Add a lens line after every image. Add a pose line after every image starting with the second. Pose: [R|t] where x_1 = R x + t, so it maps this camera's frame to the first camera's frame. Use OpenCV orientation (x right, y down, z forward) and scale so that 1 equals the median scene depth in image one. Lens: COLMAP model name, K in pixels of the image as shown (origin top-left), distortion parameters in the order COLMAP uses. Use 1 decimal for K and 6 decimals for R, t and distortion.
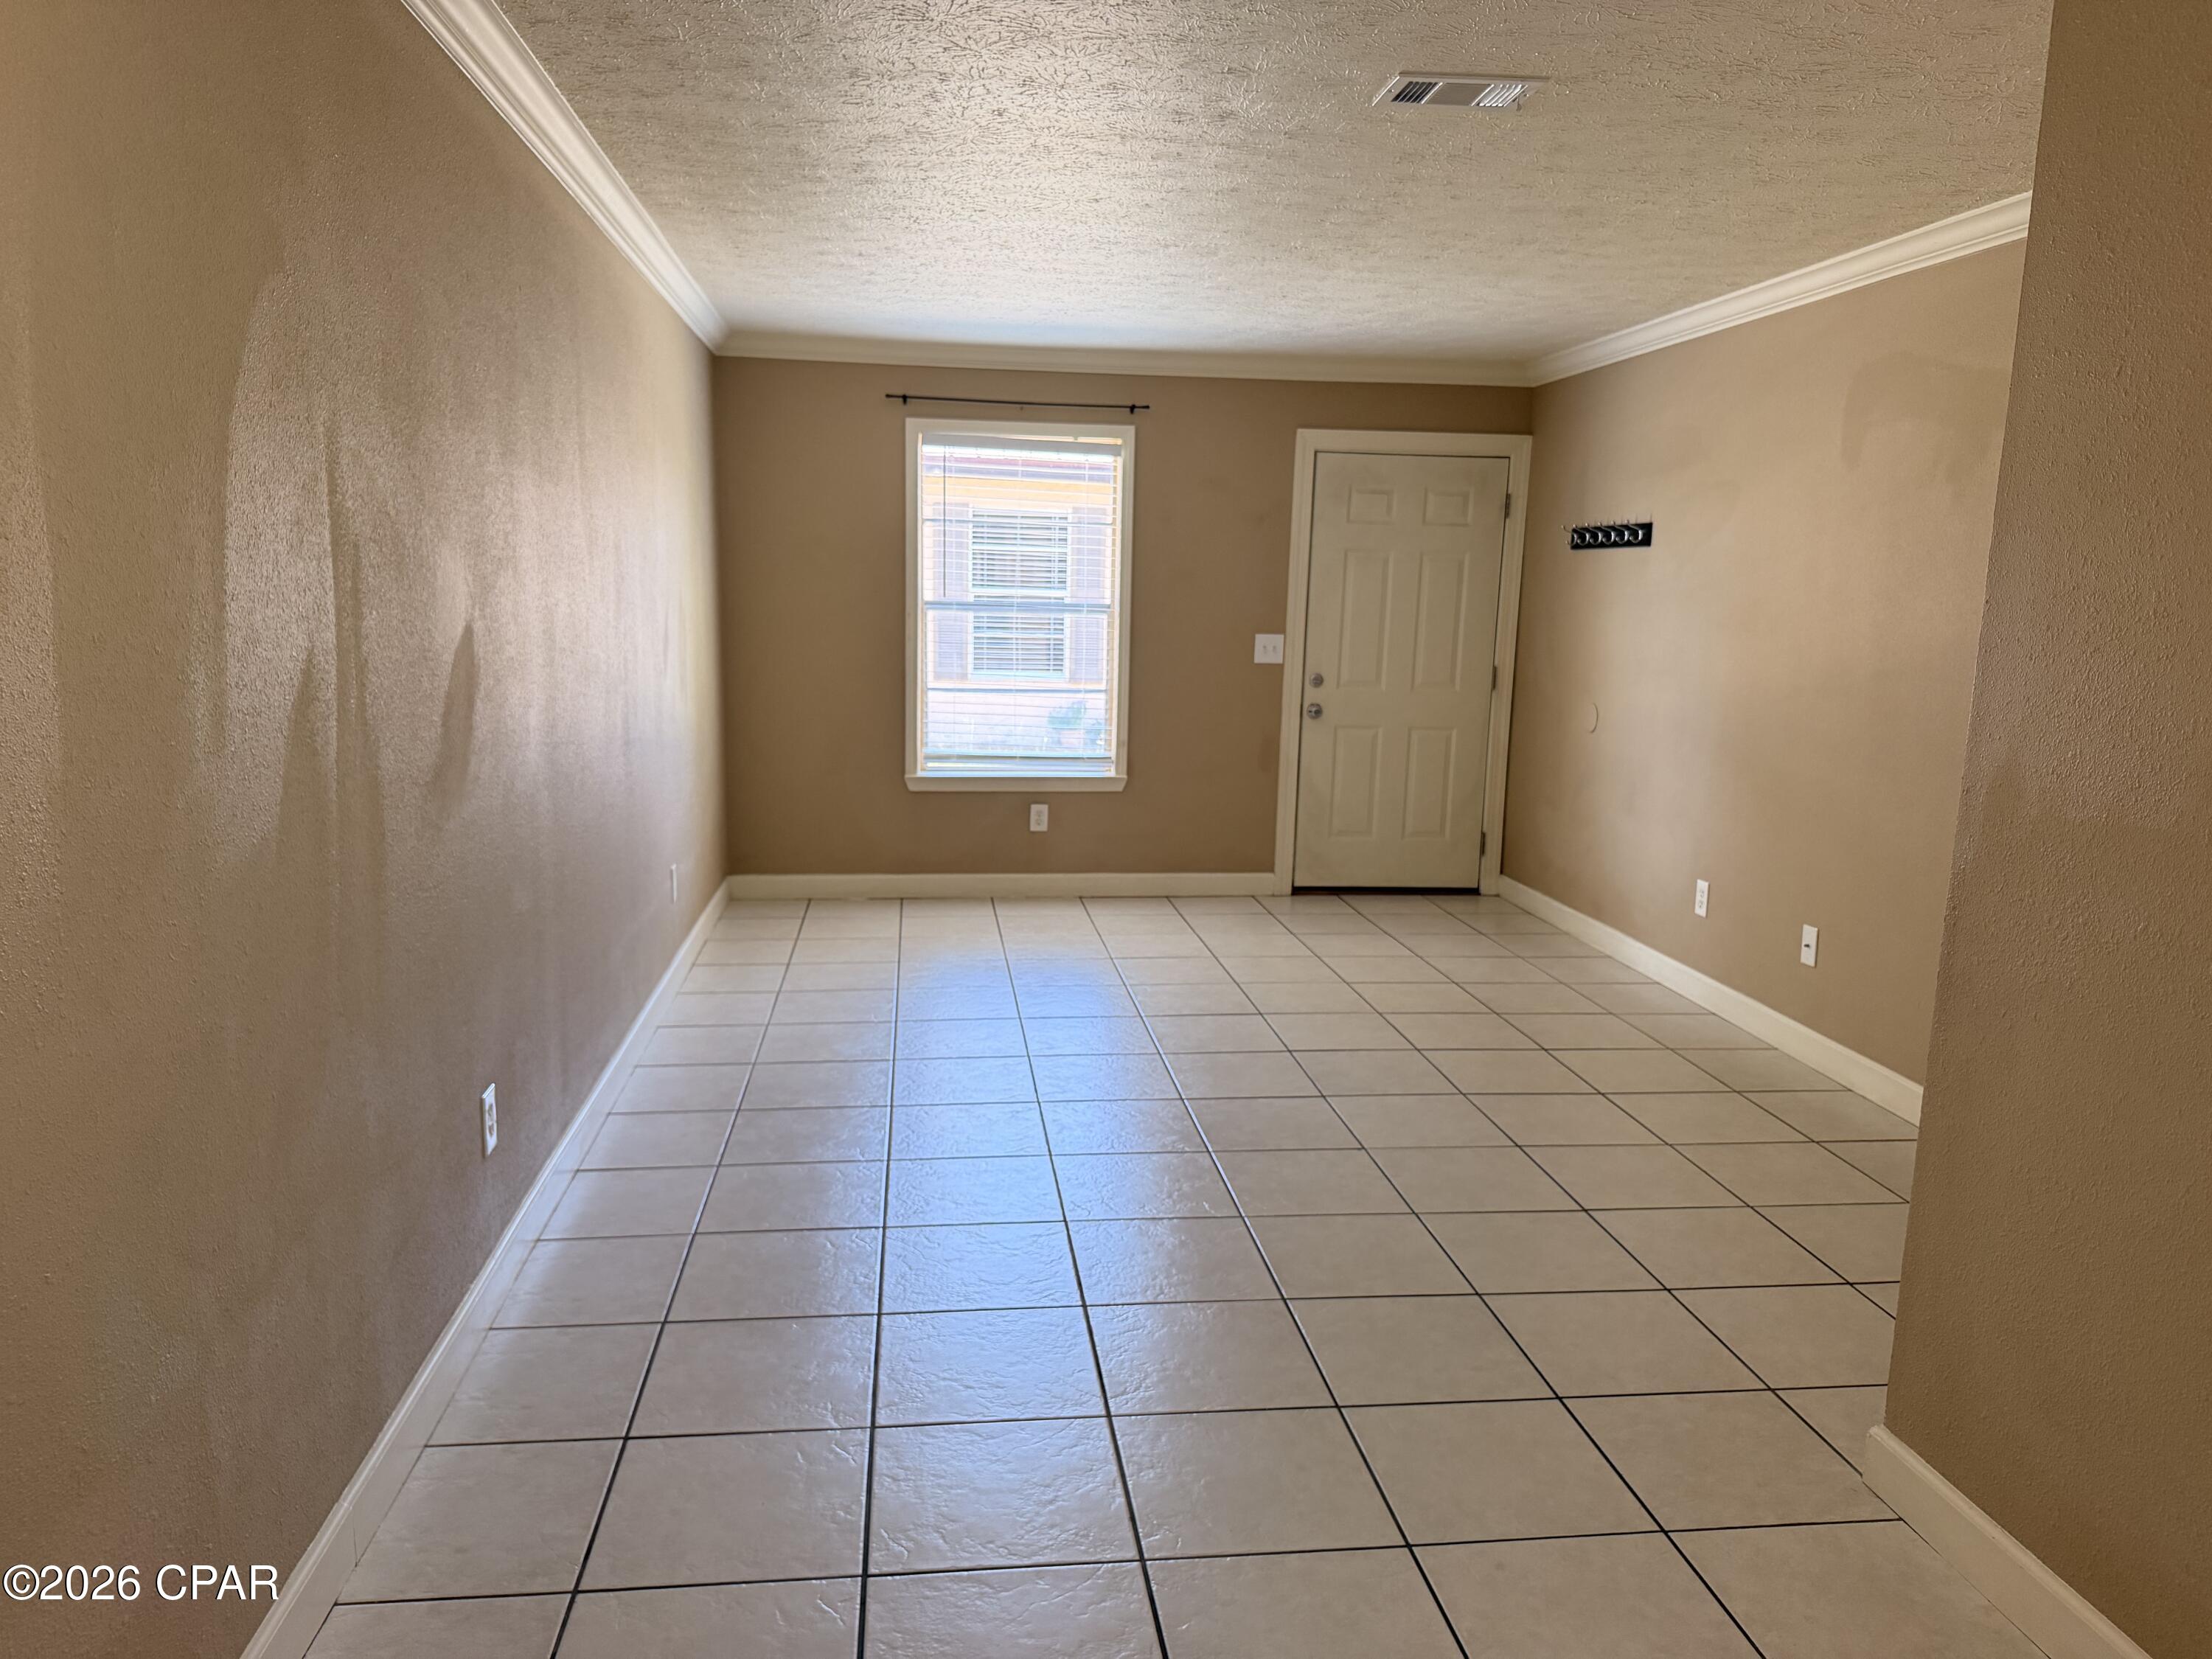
lens RADIAL K [[1531.2, 0, 1039.9], [0, 1531.2, 848.4], [0, 0, 1]] dist [0.098034, -0.143262]
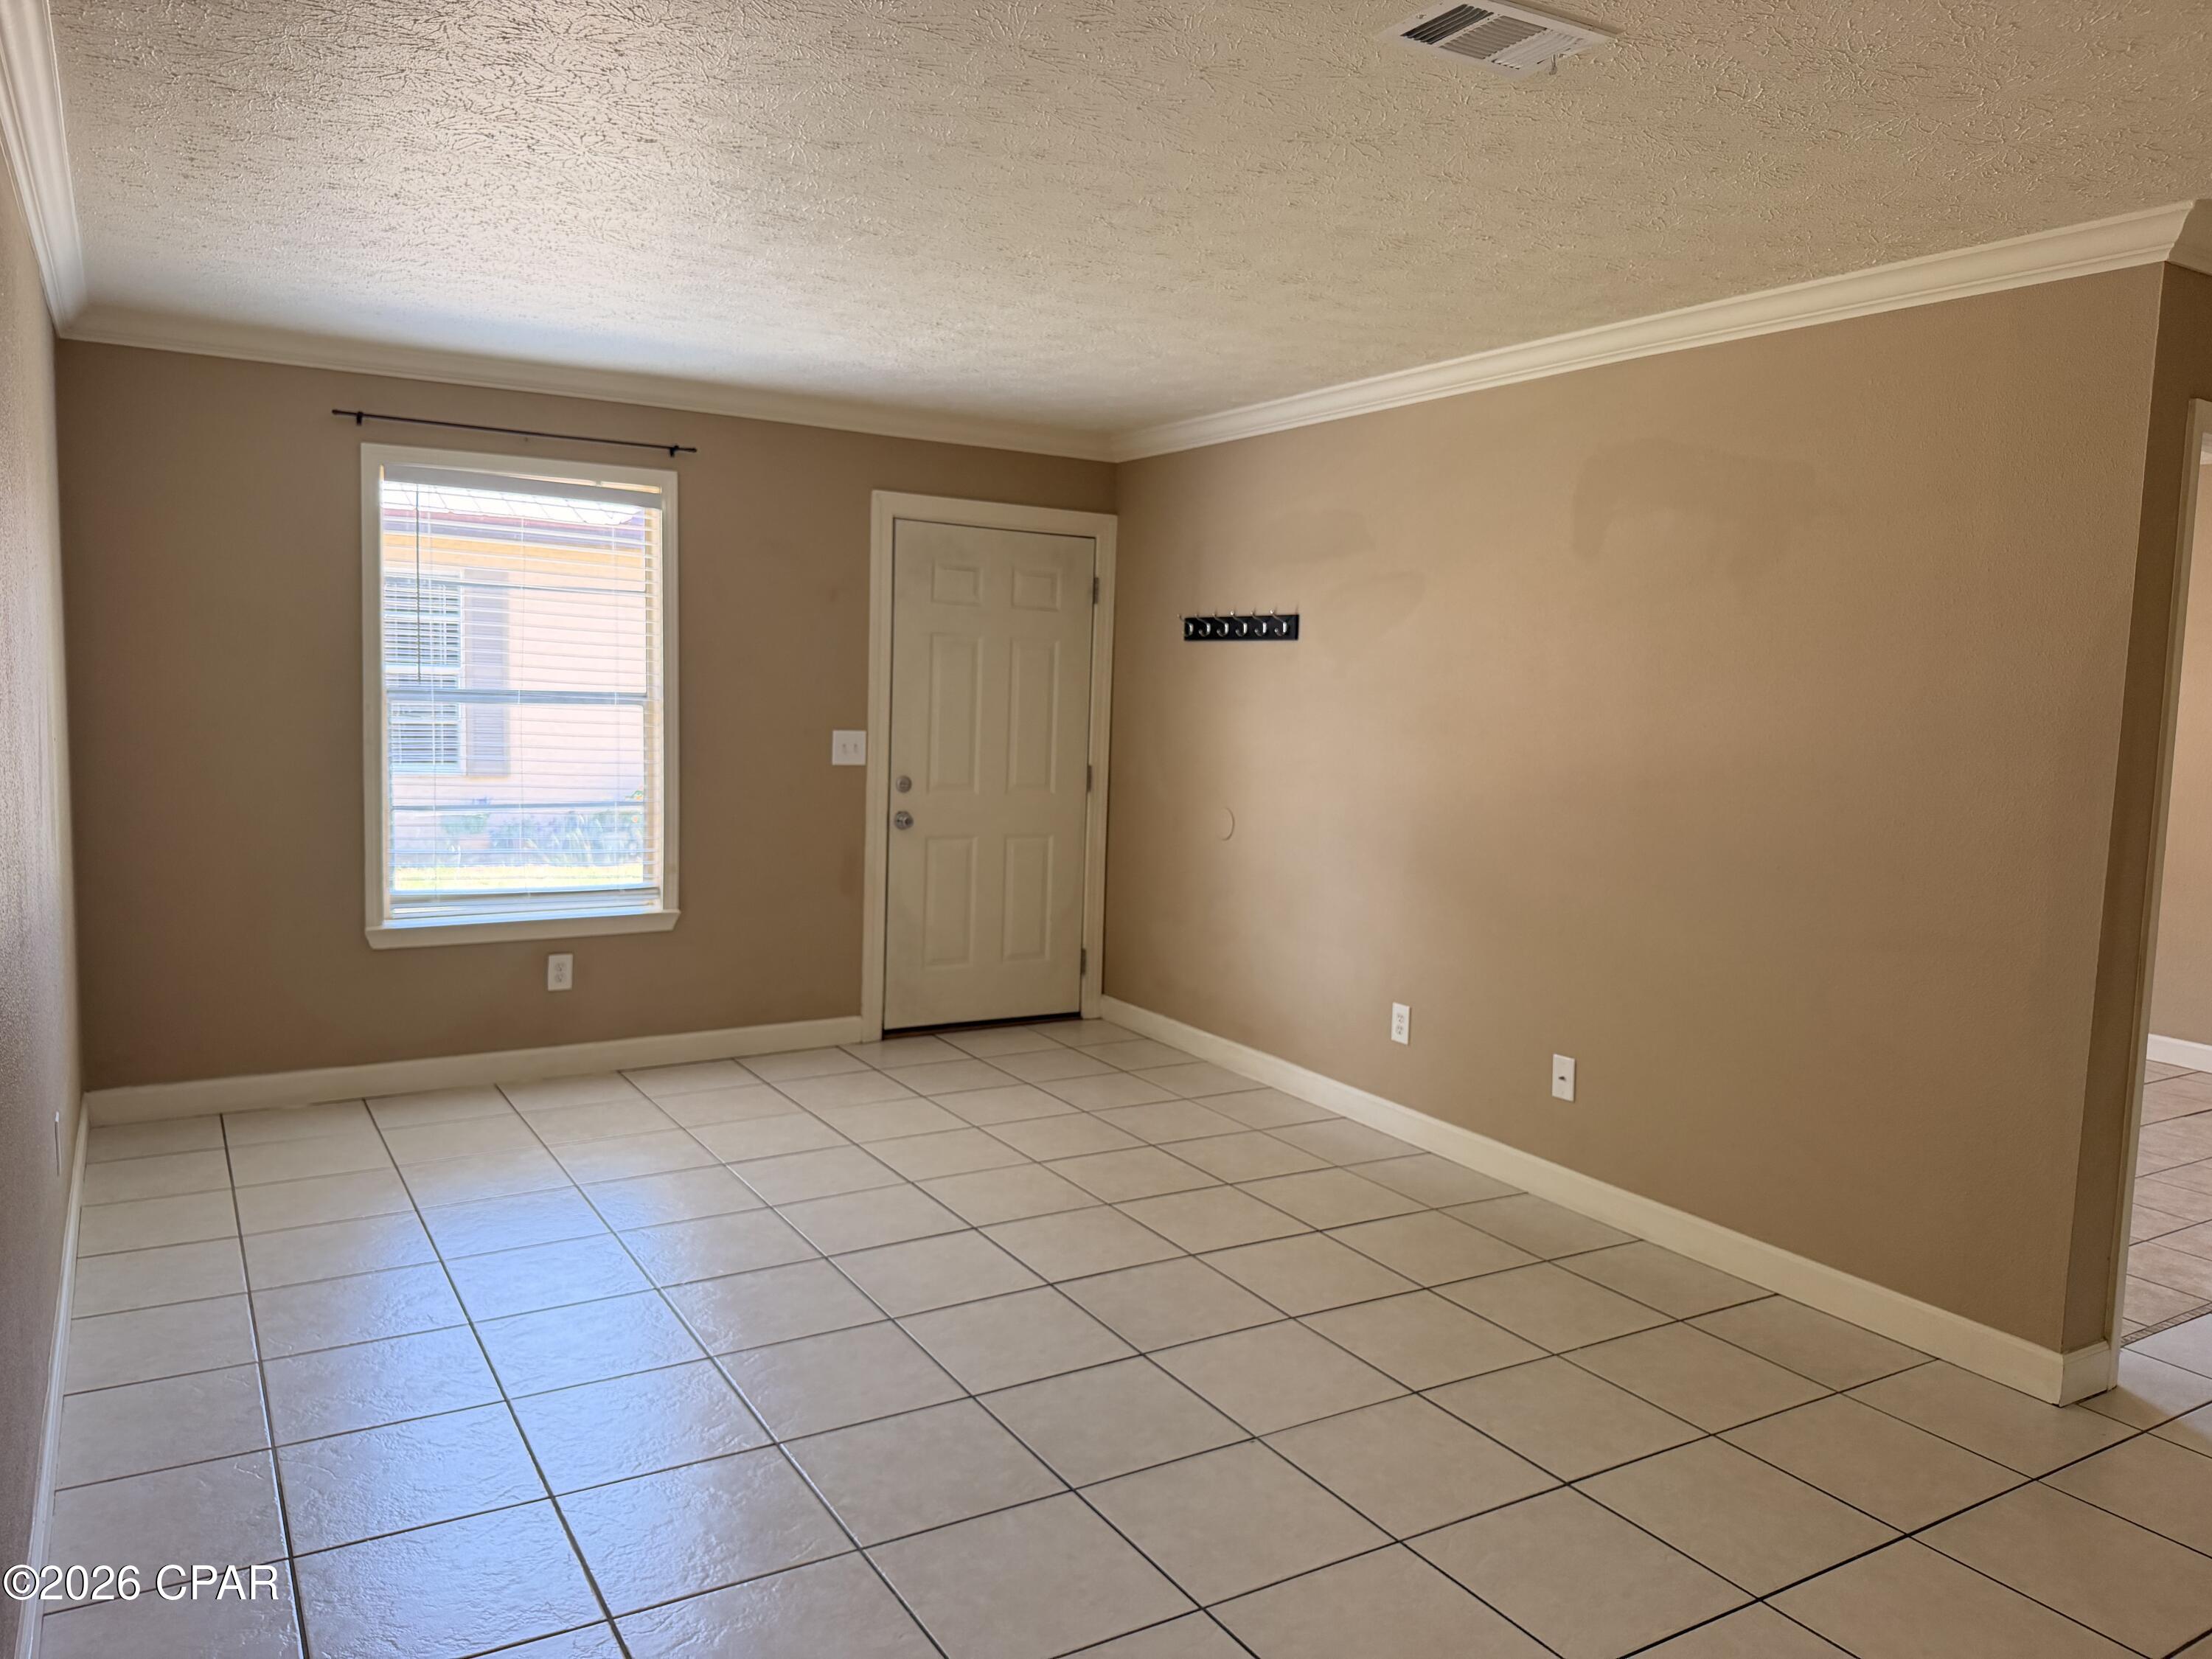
lens RADIAL K [[1553.5, 0, 1106.0], [0, 1553.5, 829.5], [0, 0, 1]] dist [0.078149, -0.153255]
pose [[0.896717, -0.035288, 0.441195, -0.099912], [0.062197, 0.996972, -0.046673, -0.038378], [-0.438212, 0.069293, 0.896197, 0.189495]]
